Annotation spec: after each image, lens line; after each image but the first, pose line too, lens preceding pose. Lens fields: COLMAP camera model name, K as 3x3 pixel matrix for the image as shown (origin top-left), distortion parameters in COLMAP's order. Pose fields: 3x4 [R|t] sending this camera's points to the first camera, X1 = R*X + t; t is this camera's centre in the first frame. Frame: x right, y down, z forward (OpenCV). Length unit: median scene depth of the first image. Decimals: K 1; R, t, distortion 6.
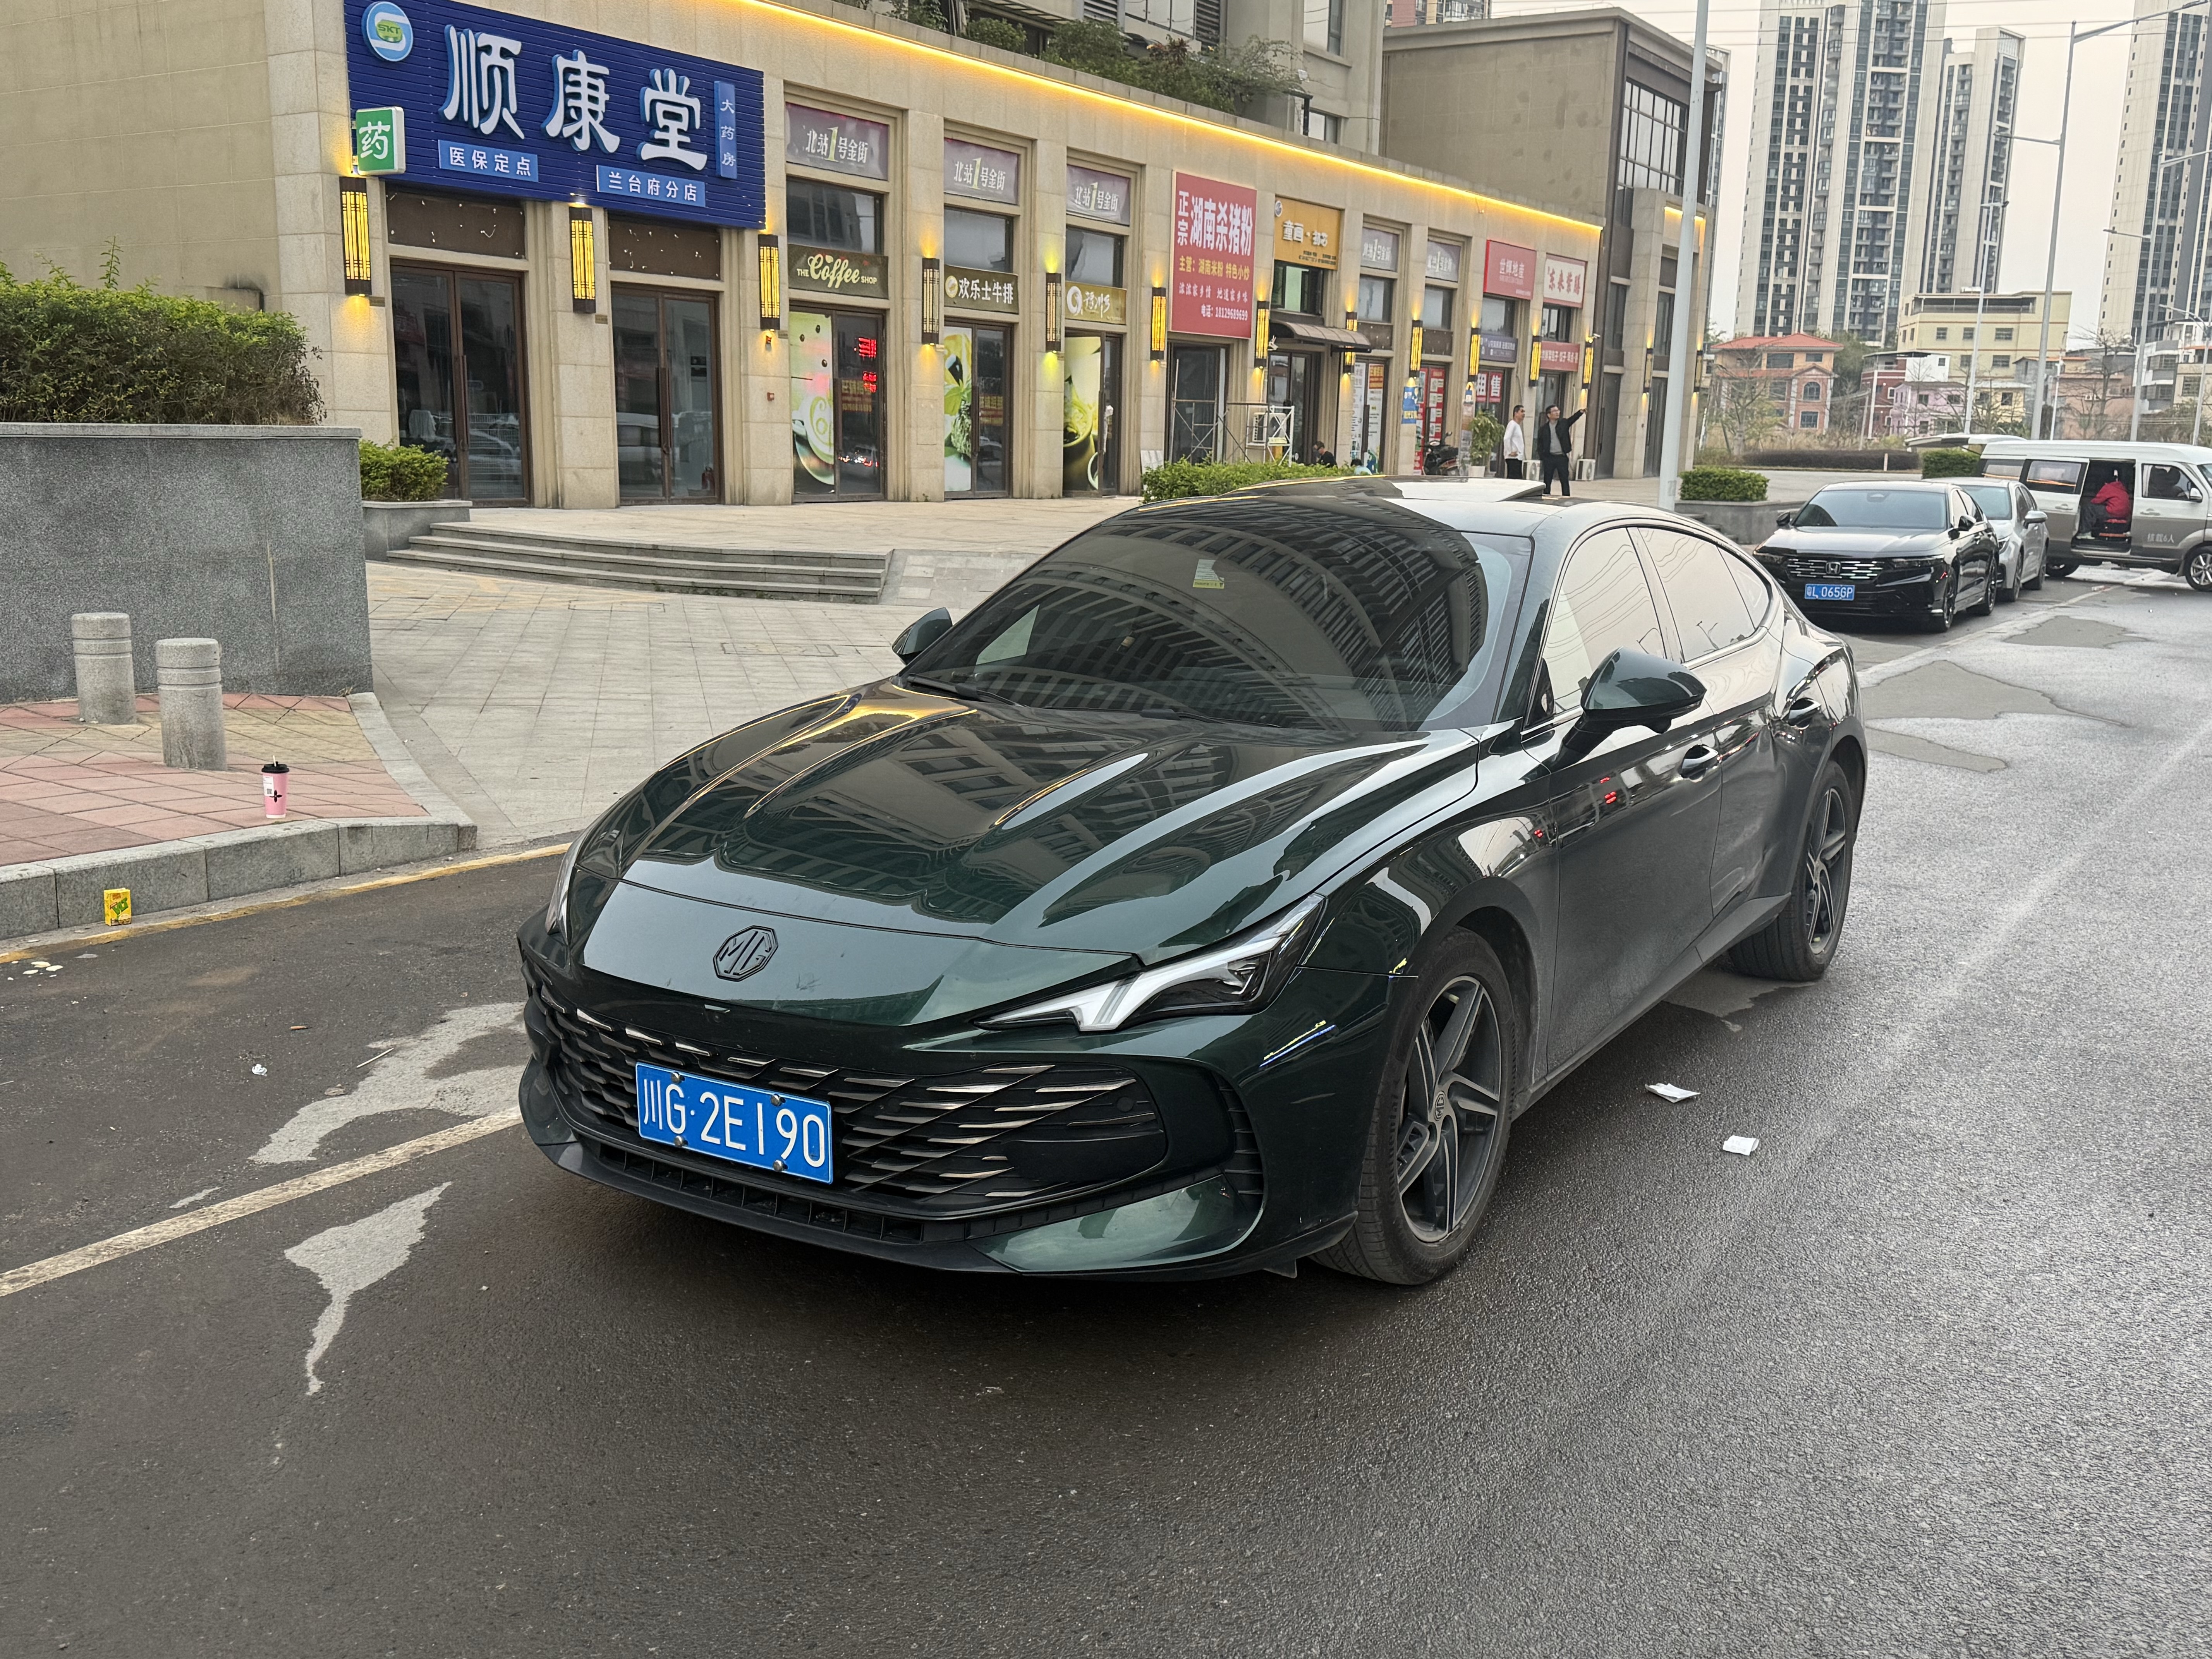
lens RADIAL K [[1995.5, 0, 1180.6], [0, 1995.5, 953.3], [0, 0, 1]] dist [0.109809, -0.255940]
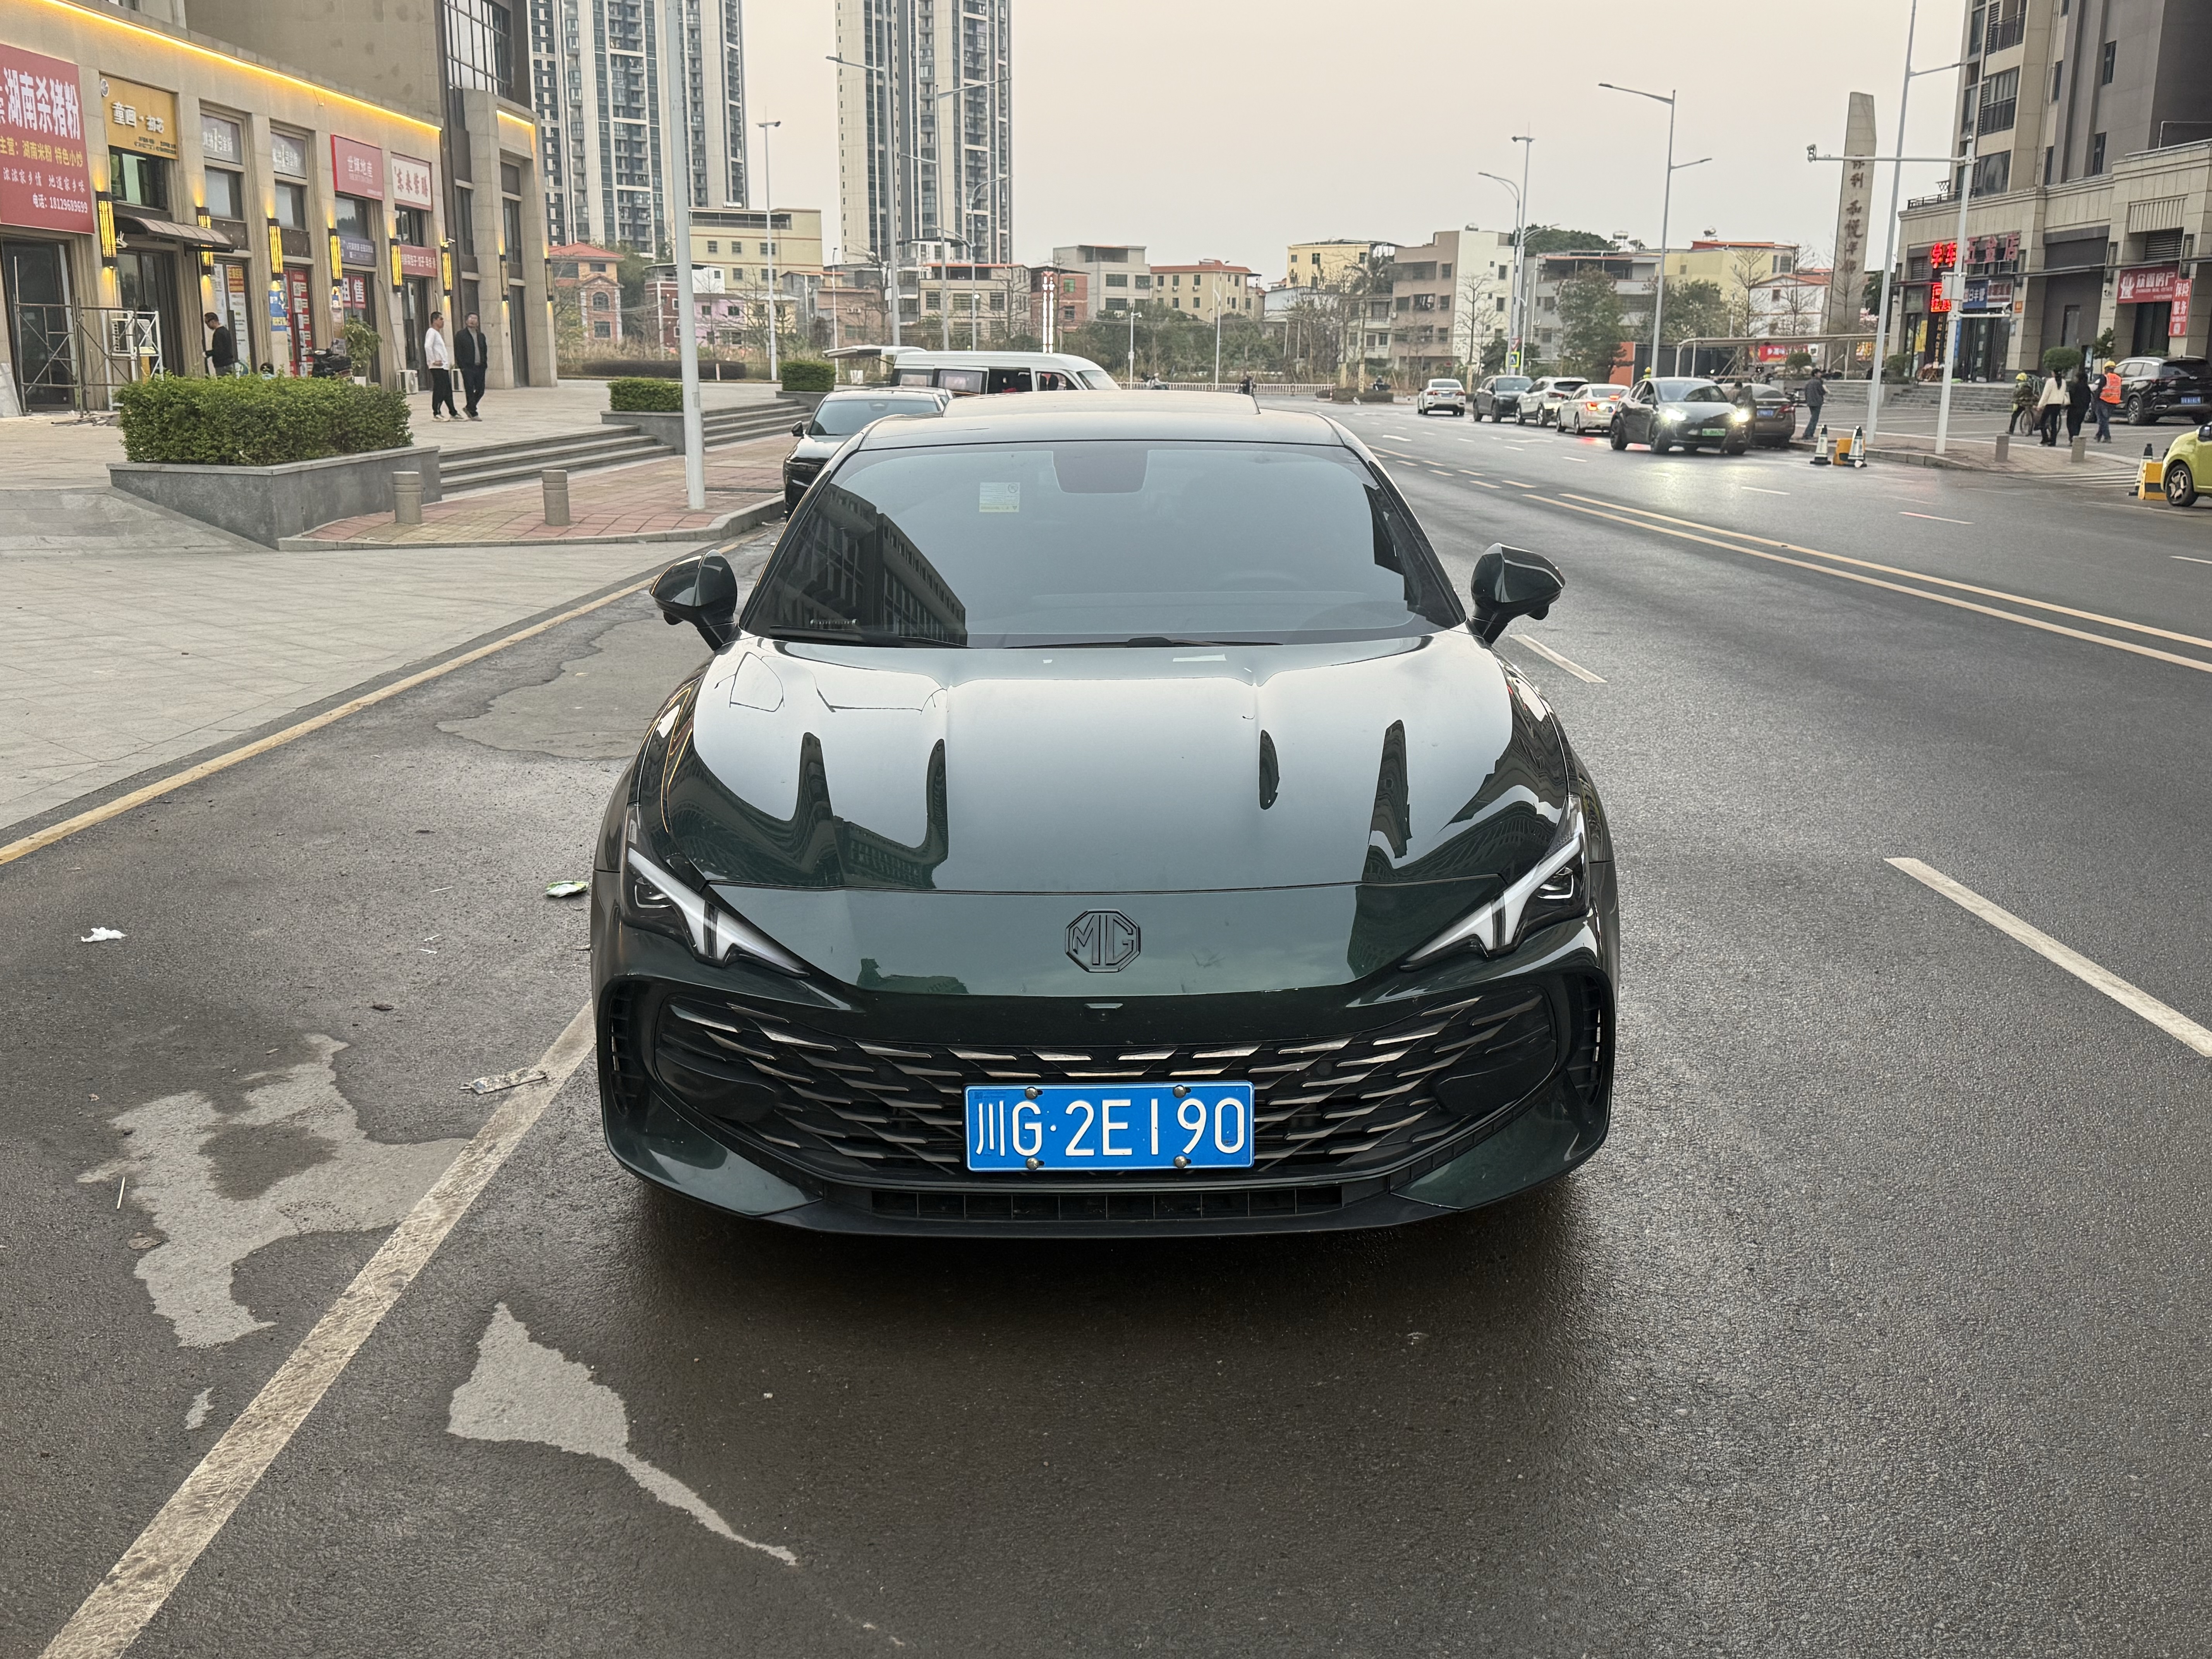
lens RADIAL K [[2028.1, 0, 1109.6], [0, 2028.1, 873.4], [0, 0, 1]] dist [0.034650, -0.077285]
pose [[0.829707, -0.141299, 0.540020, -0.104057], [0.139168, 0.989245, 0.045019, -0.010429], [-0.540573, 0.037801, 0.840447, 0.033891]]
